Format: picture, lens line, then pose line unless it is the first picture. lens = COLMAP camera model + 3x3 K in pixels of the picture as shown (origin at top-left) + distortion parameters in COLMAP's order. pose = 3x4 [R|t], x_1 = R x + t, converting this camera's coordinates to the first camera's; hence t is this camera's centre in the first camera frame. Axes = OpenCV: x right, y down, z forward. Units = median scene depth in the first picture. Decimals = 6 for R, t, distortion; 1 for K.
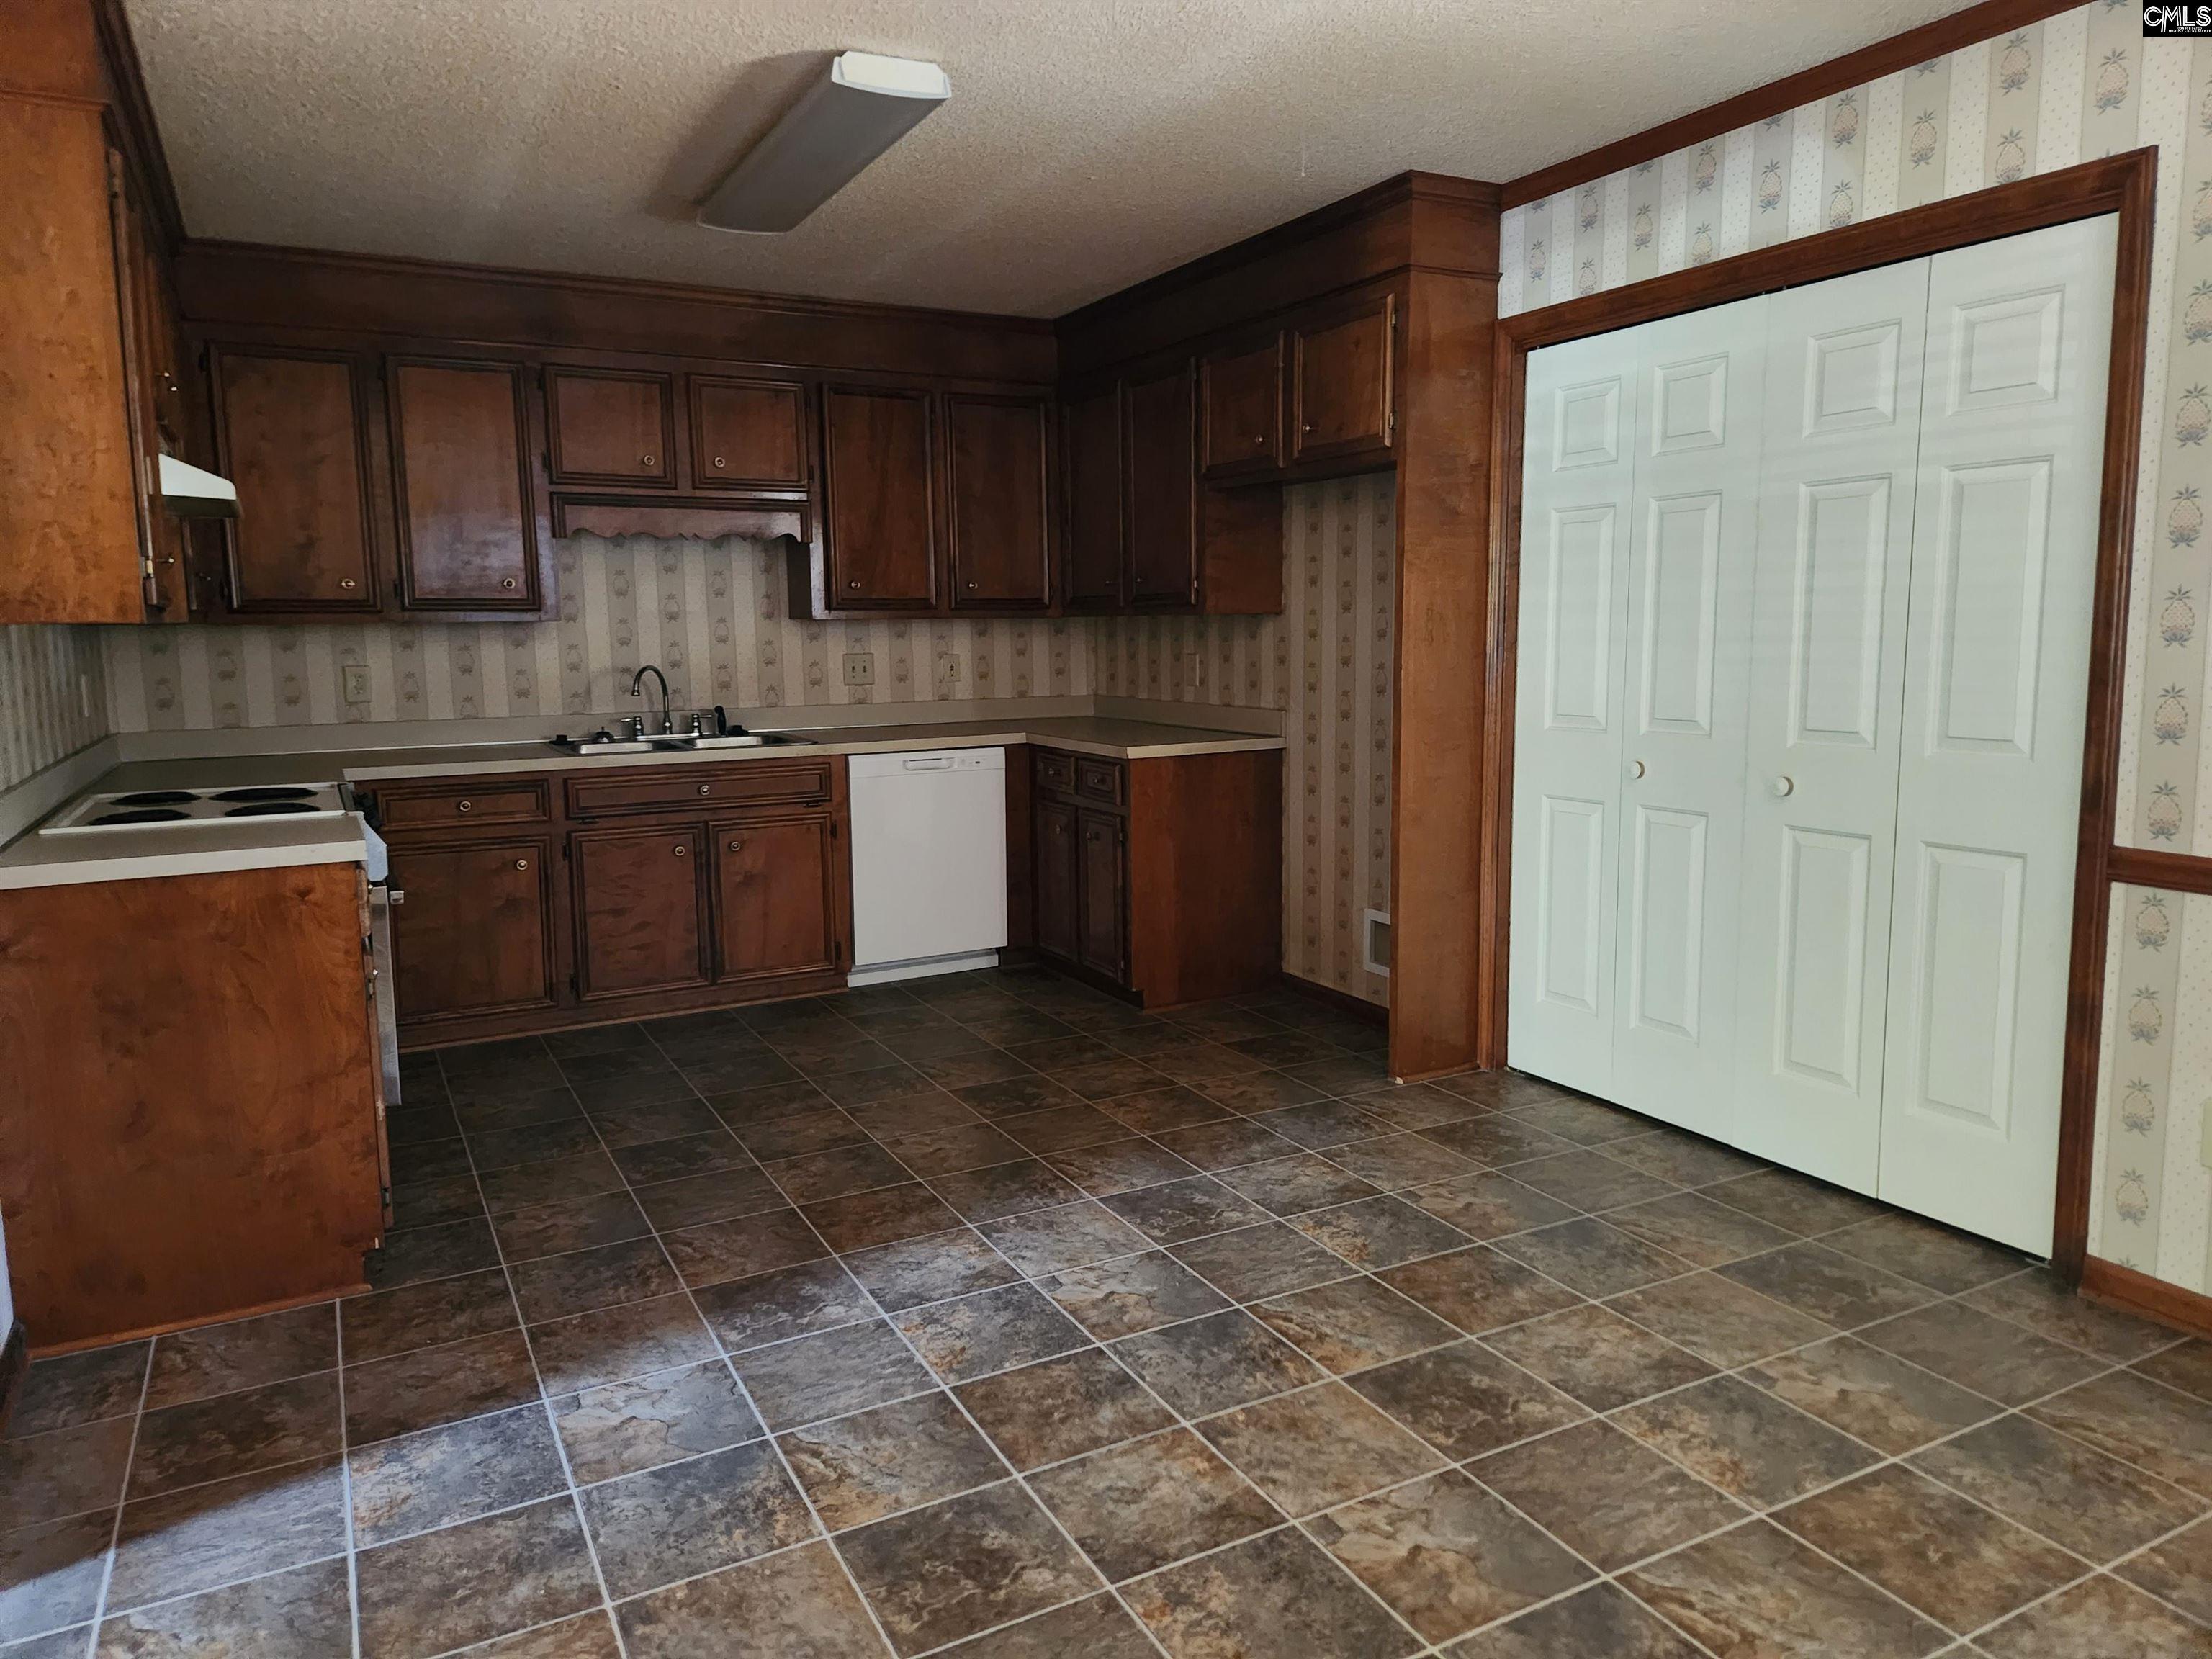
lens RADIAL K [[1478.8, 0, 1098.3], [0, 1478.8, 825.0], [0, 0, 1]] dist [0.039275, -0.016180]
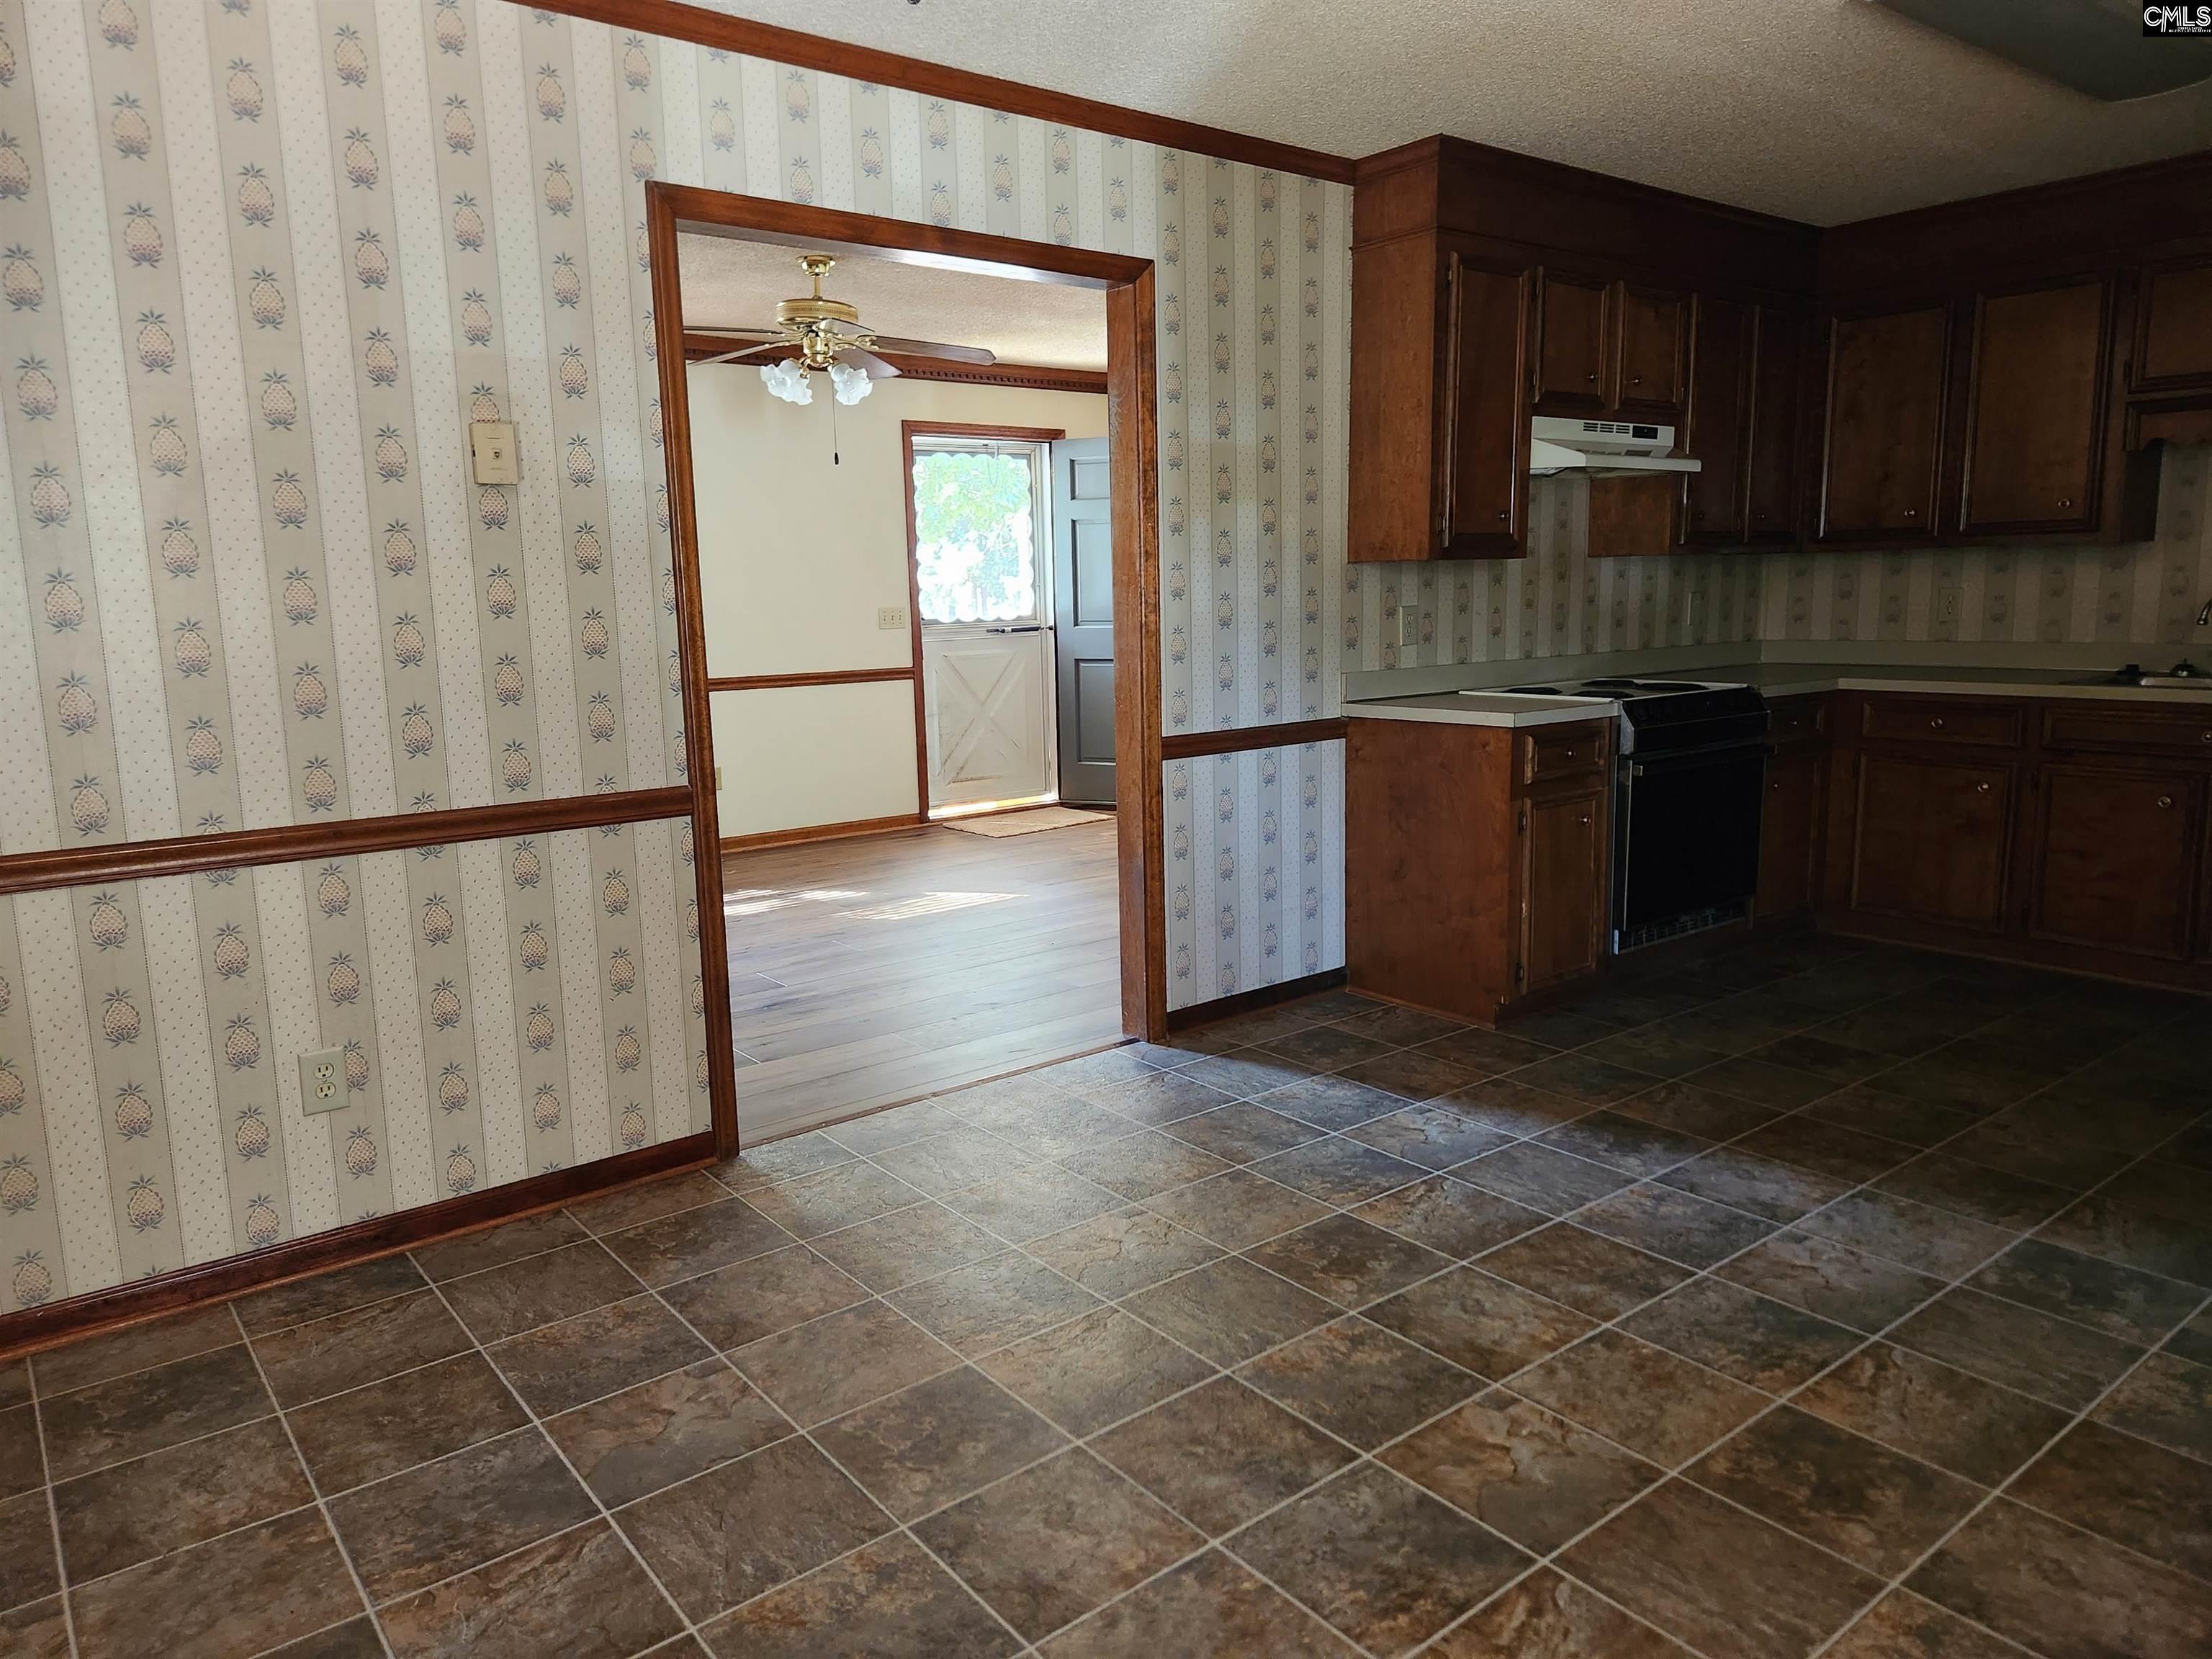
lens RADIAL K [[1478.8, 0, 1097.1], [0, 1478.8, 823.6], [0, 0, 1]] dist [0.039275, -0.016180]
pose [[0.182121, 0.172685, -0.967994, 0.839669], [-0.116983, 0.981271, 0.153044, -0.058267], [0.976292, 0.085366, 0.198911, 0.357124]]
